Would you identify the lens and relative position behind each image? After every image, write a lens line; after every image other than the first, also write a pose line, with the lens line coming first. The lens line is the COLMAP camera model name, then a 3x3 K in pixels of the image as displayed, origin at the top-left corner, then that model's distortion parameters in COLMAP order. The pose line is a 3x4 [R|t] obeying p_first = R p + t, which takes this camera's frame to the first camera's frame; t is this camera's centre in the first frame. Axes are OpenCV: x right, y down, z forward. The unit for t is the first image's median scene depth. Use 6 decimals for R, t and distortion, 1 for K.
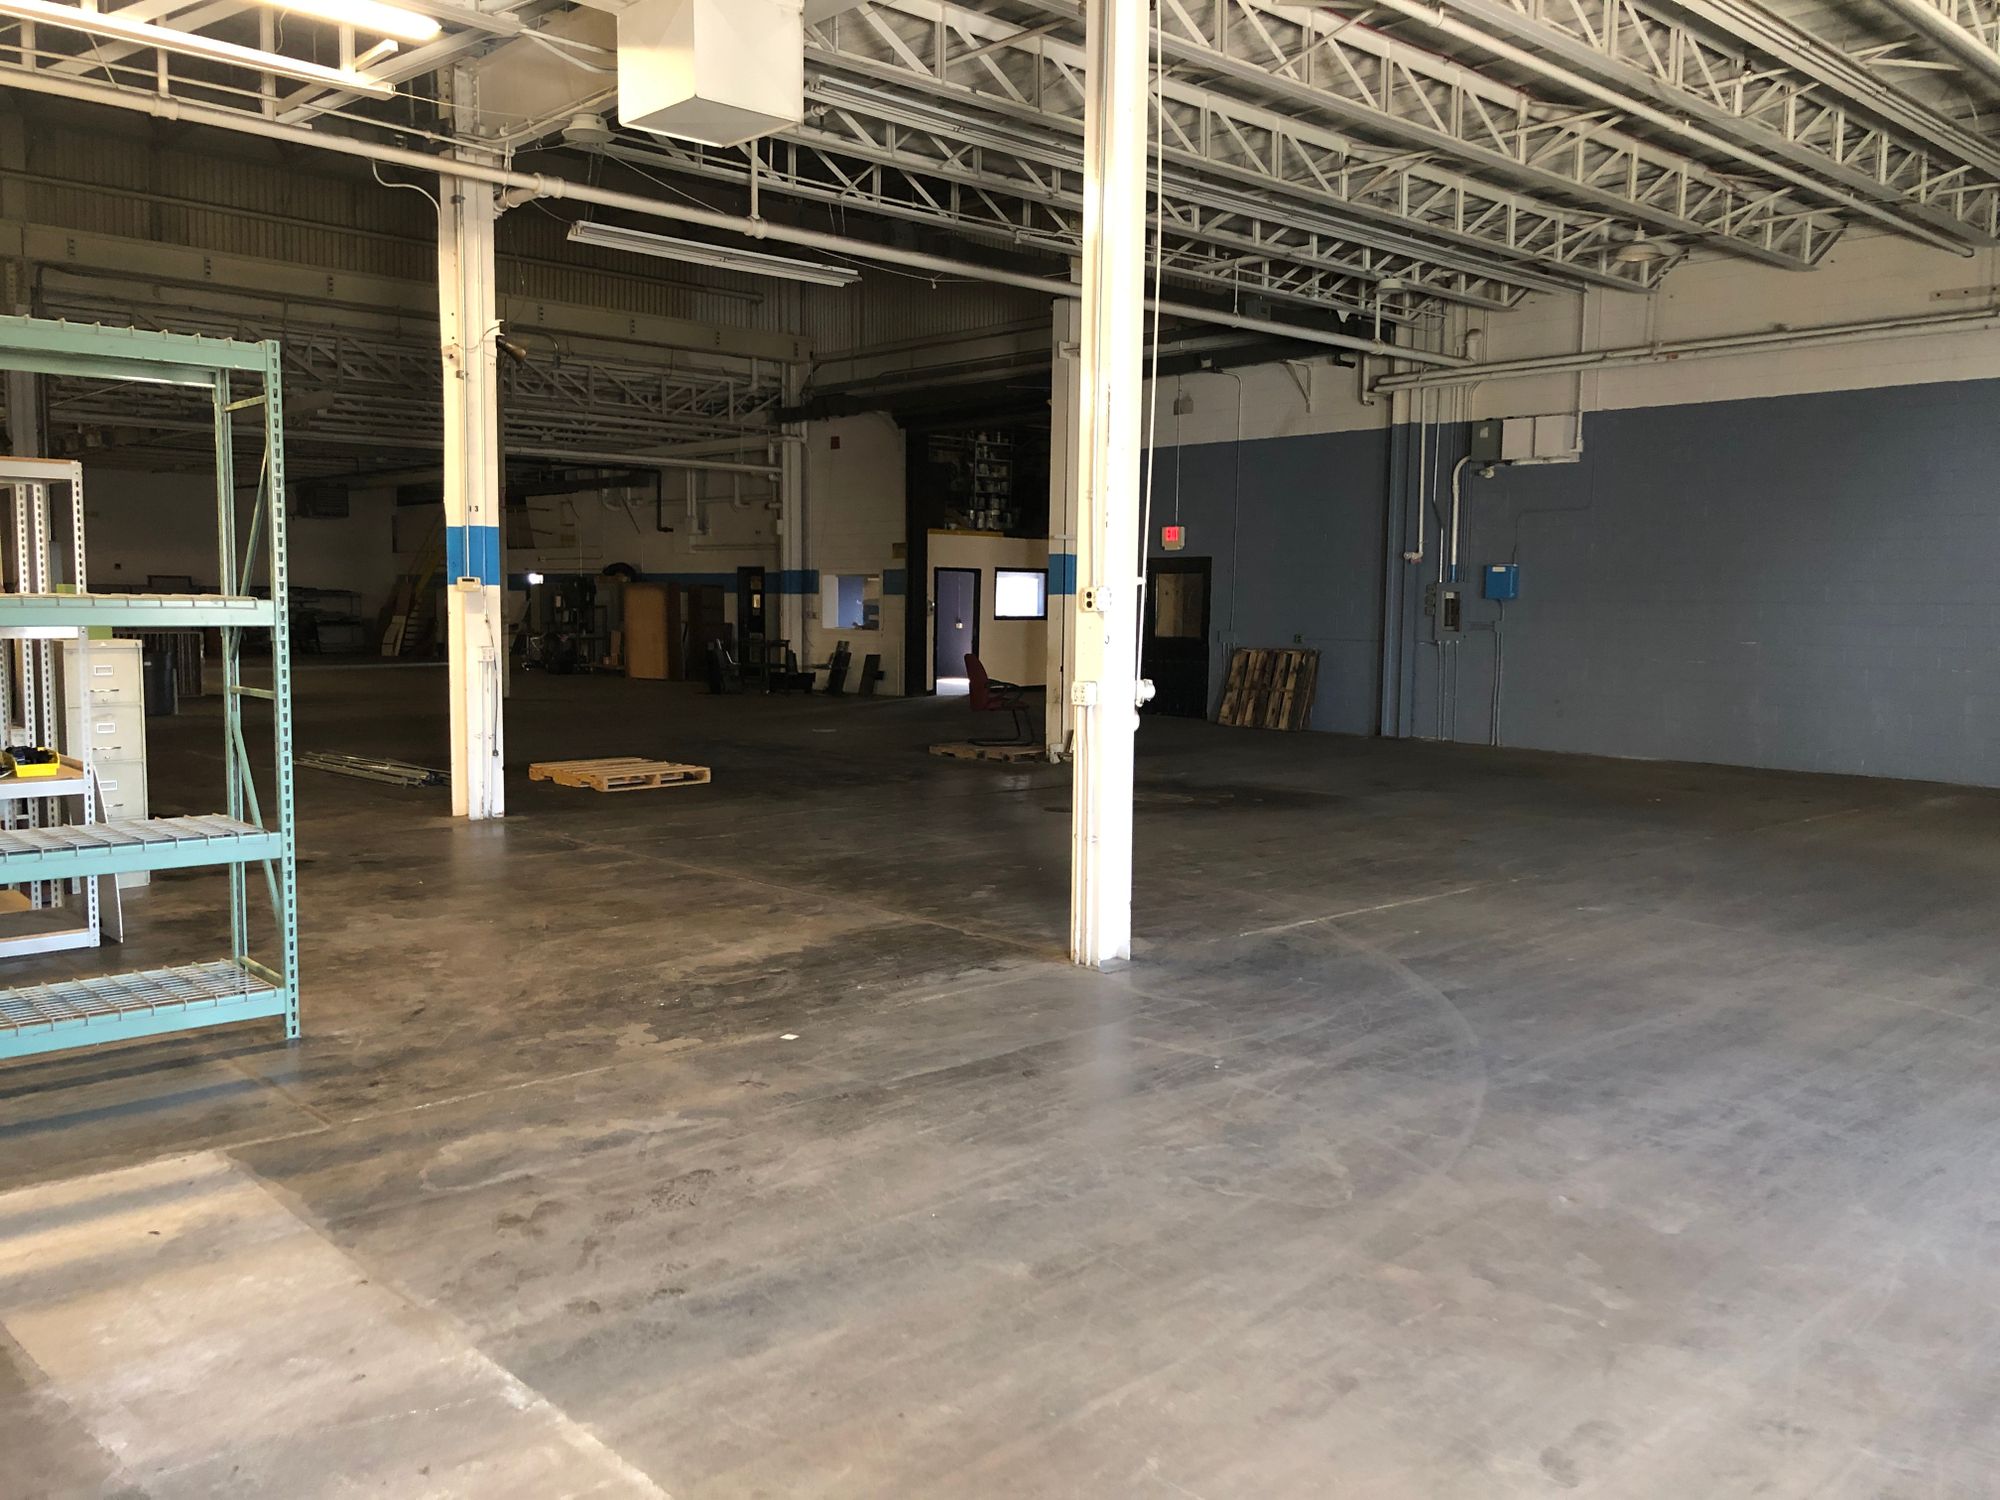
lens RADIAL K [[1630.9, 0, 1000.0], [0, 1630.9, 750.0], [0, 0, 1]] dist [0.024424, -0.015691]
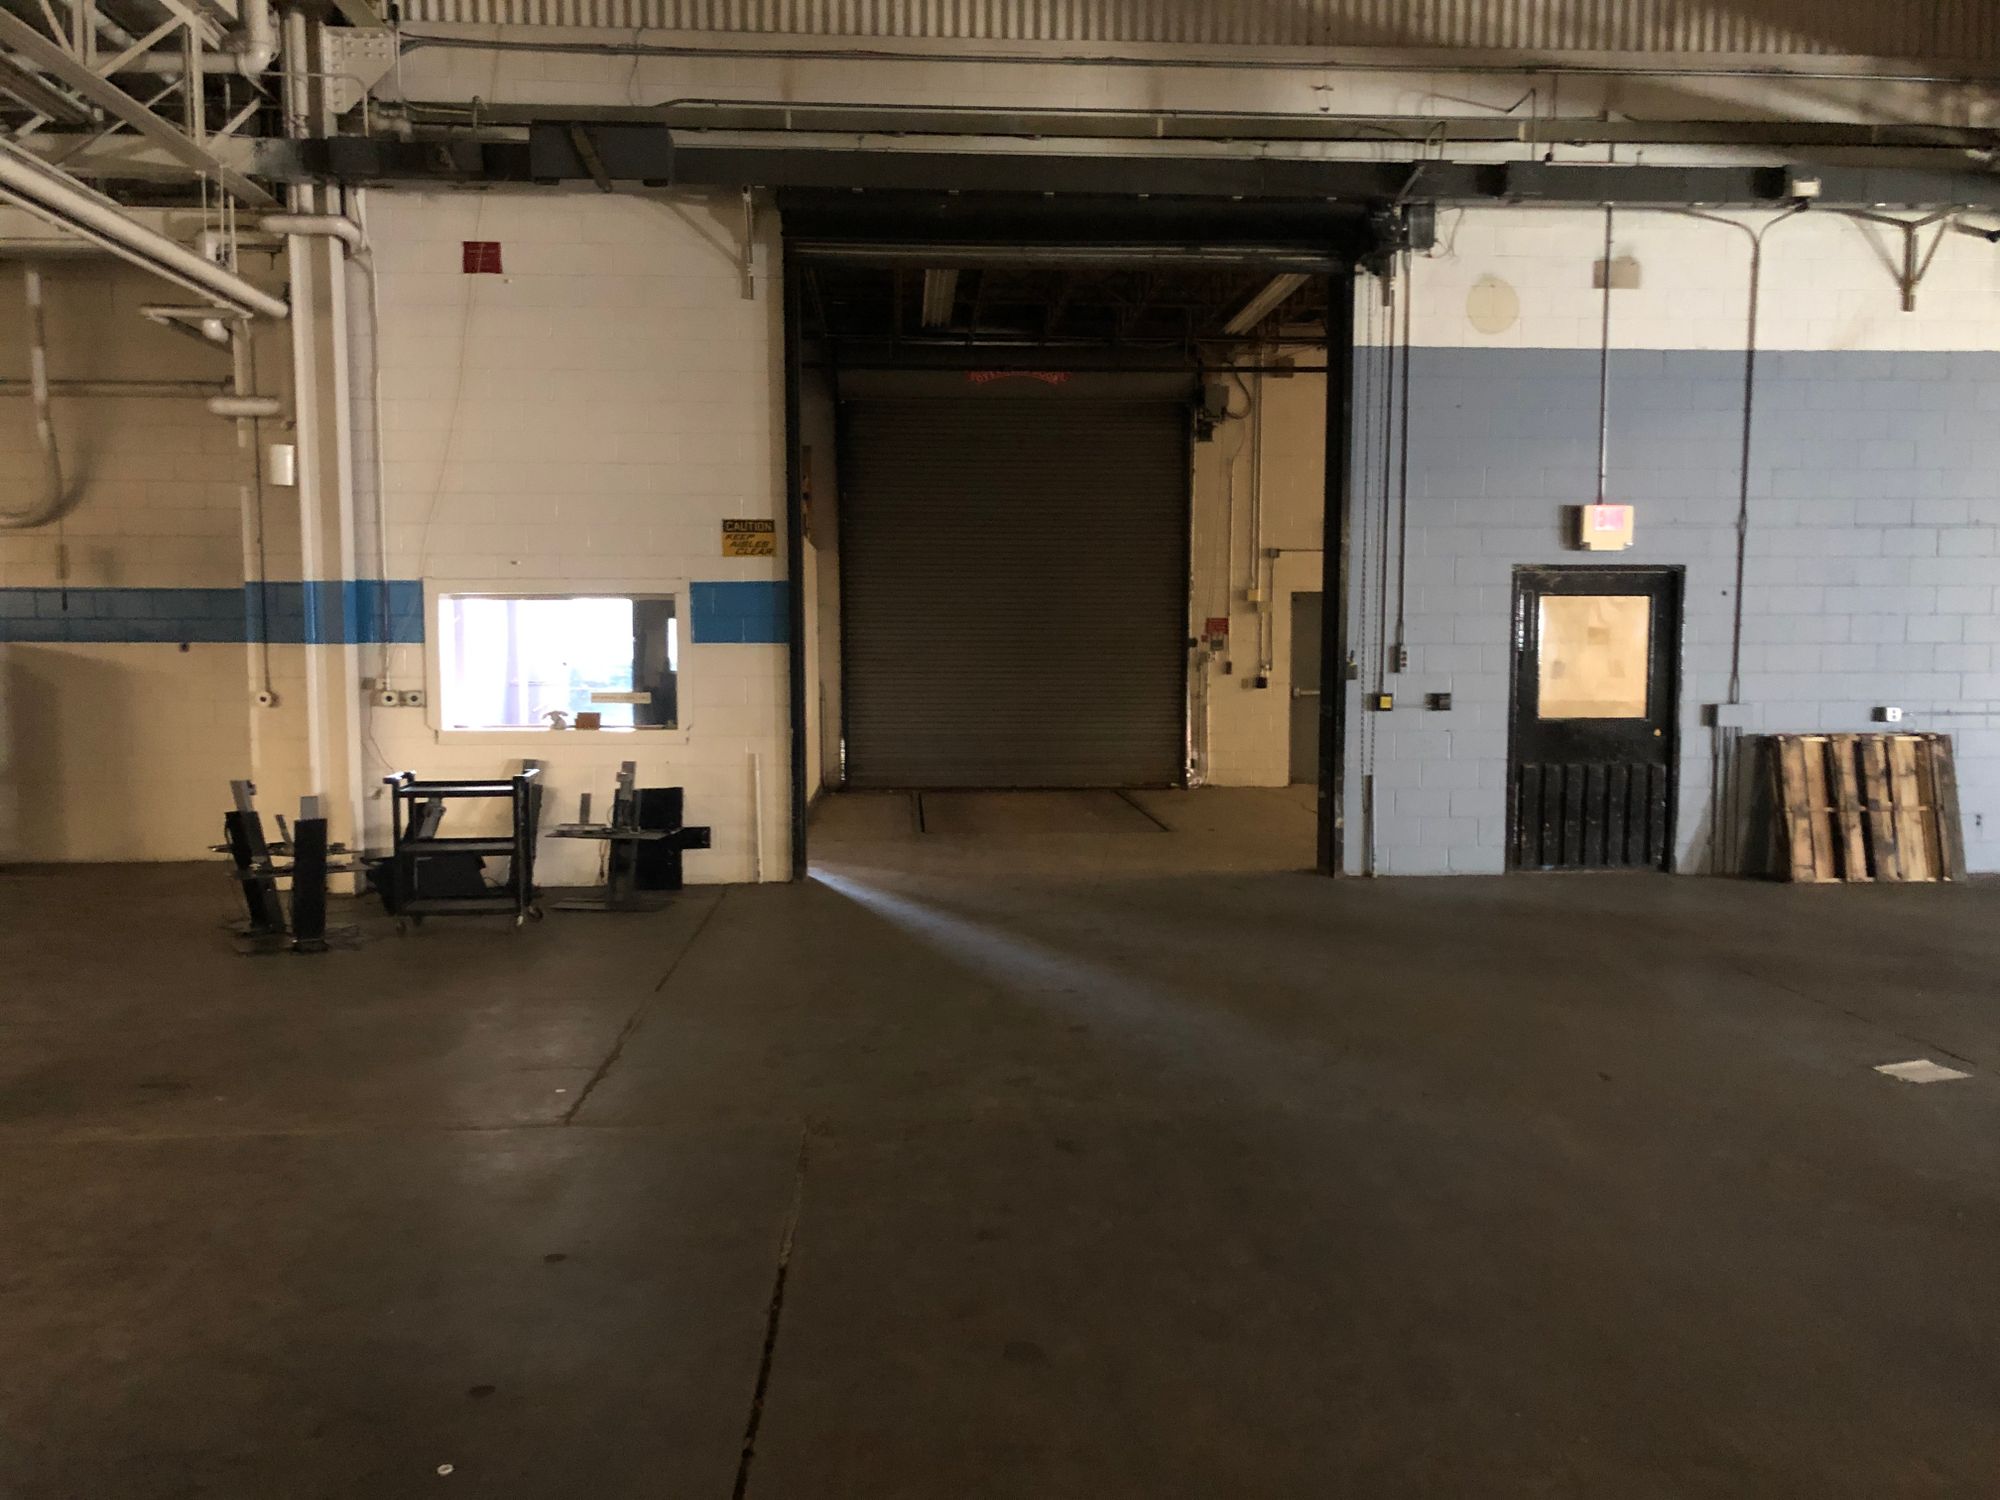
lens RADIAL K [[1630.9, 0, 1000.0], [0, 1630.9, 750.0], [0, 0, 1]] dist [0.024424, -0.015691]
pose [[0.623968, -0.068171, 0.778470, -0.275455], [0.079397, 0.996563, 0.023630, -0.056985], [-0.777406, 0.047064, 0.627236, 0.540525]]
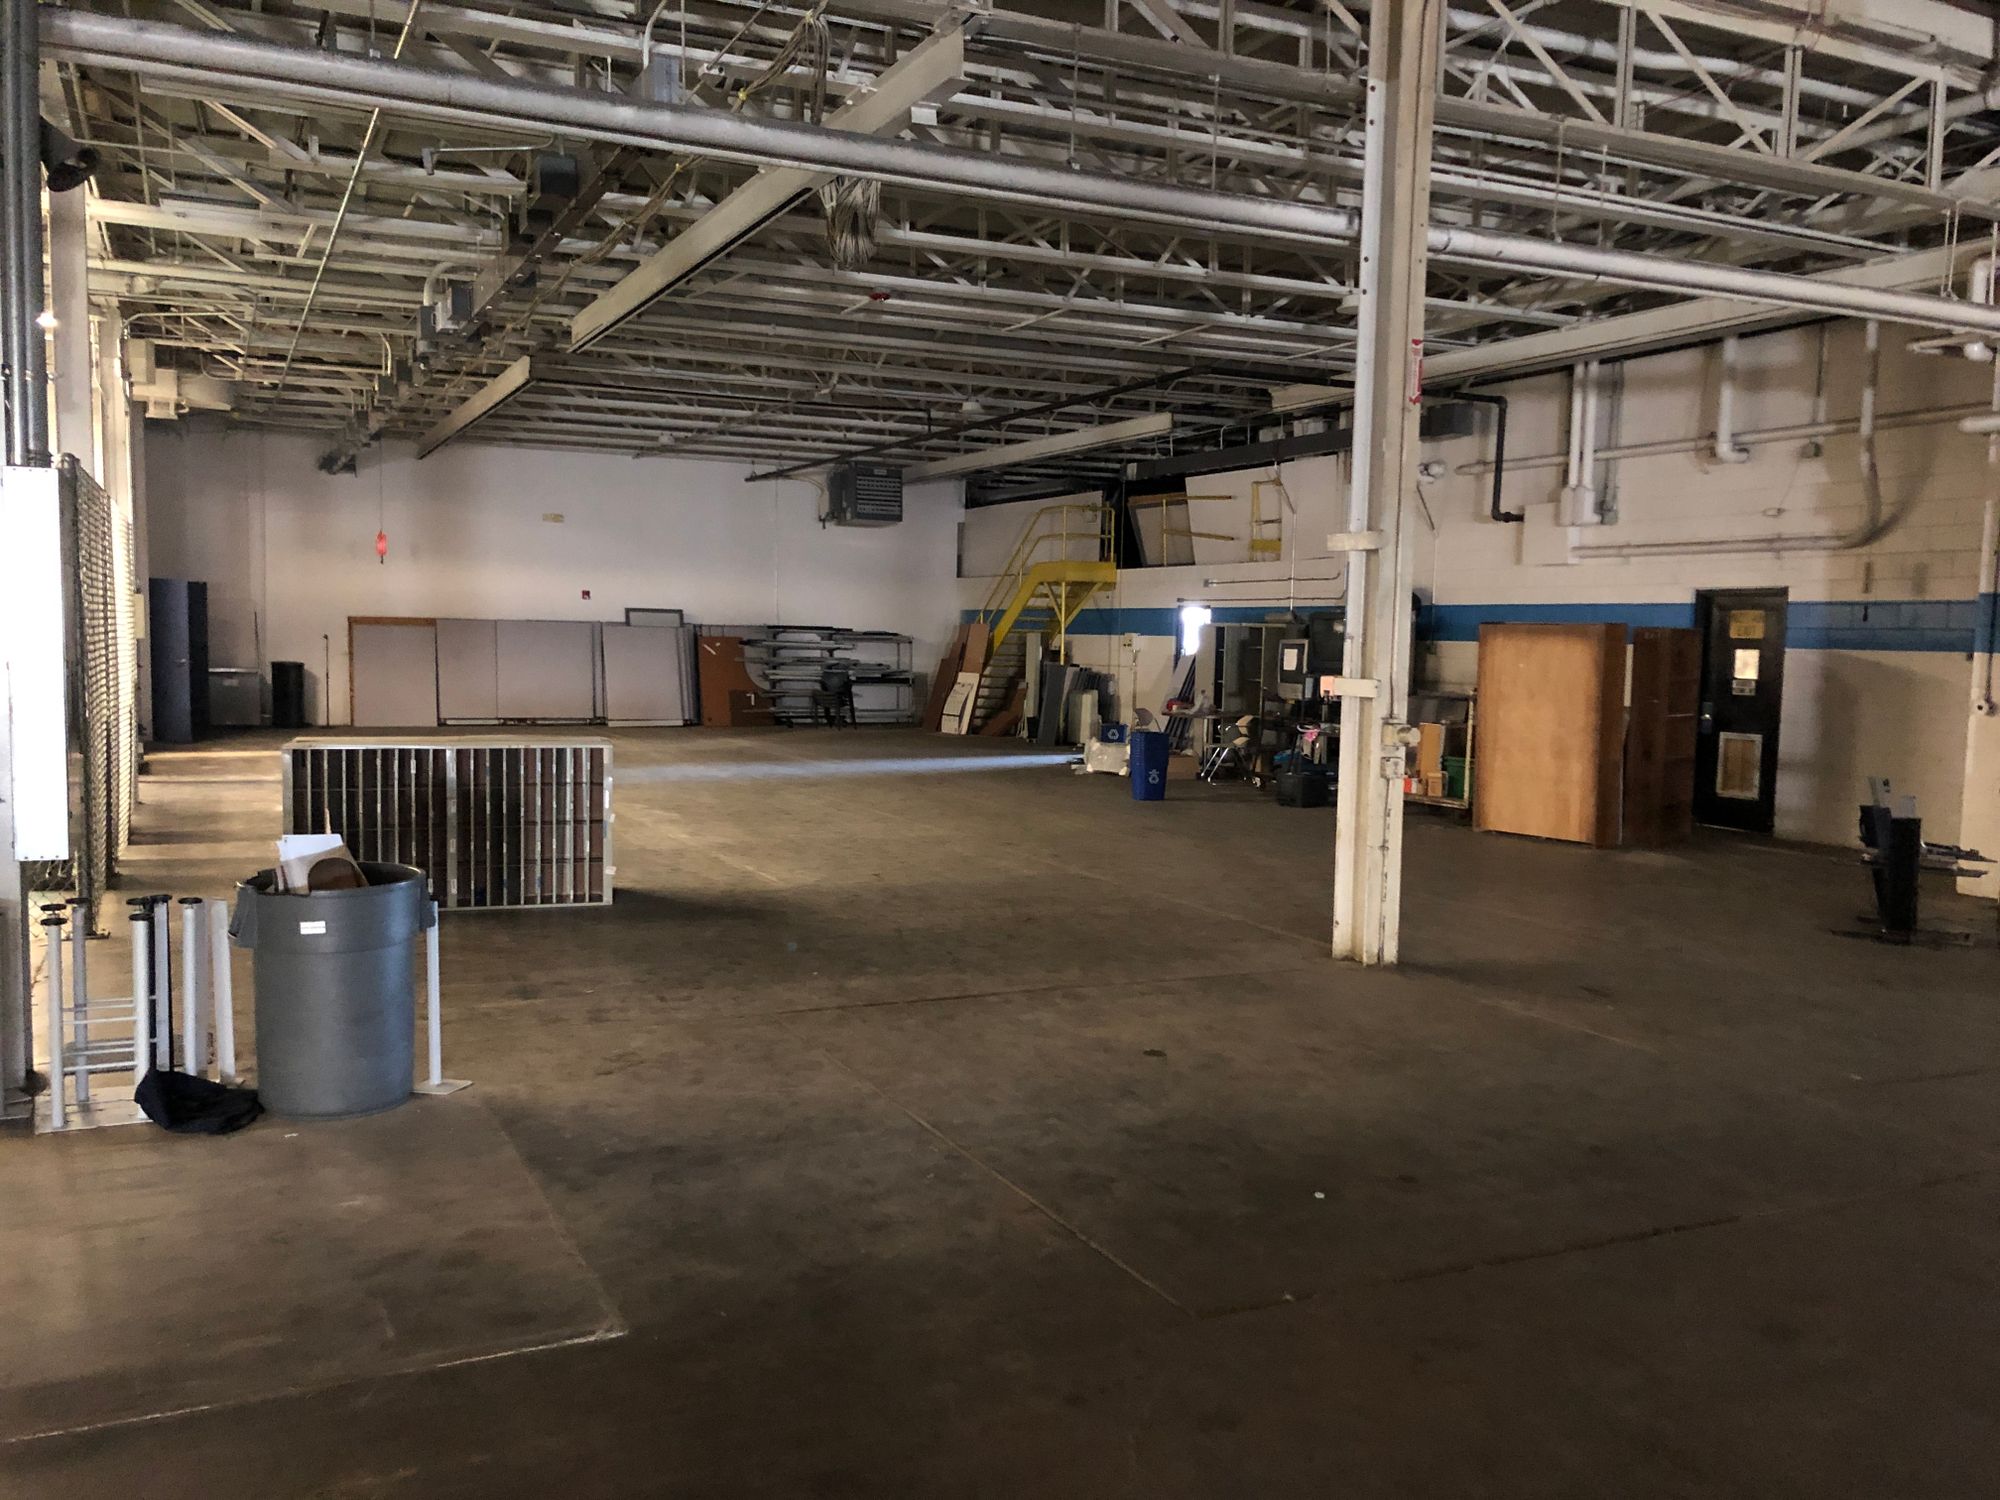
lens RADIAL K [[1630.9, 0, 1000.0], [0, 1630.9, 750.0], [0, 0, 1]] dist [0.024424, -0.015691]
pose [[0.956413, 0.024446, -0.290994, -0.209022], [-0.031081, 0.999351, -0.018199, -0.050315], [0.290360, 0.026450, 0.956552, 0.482616]]
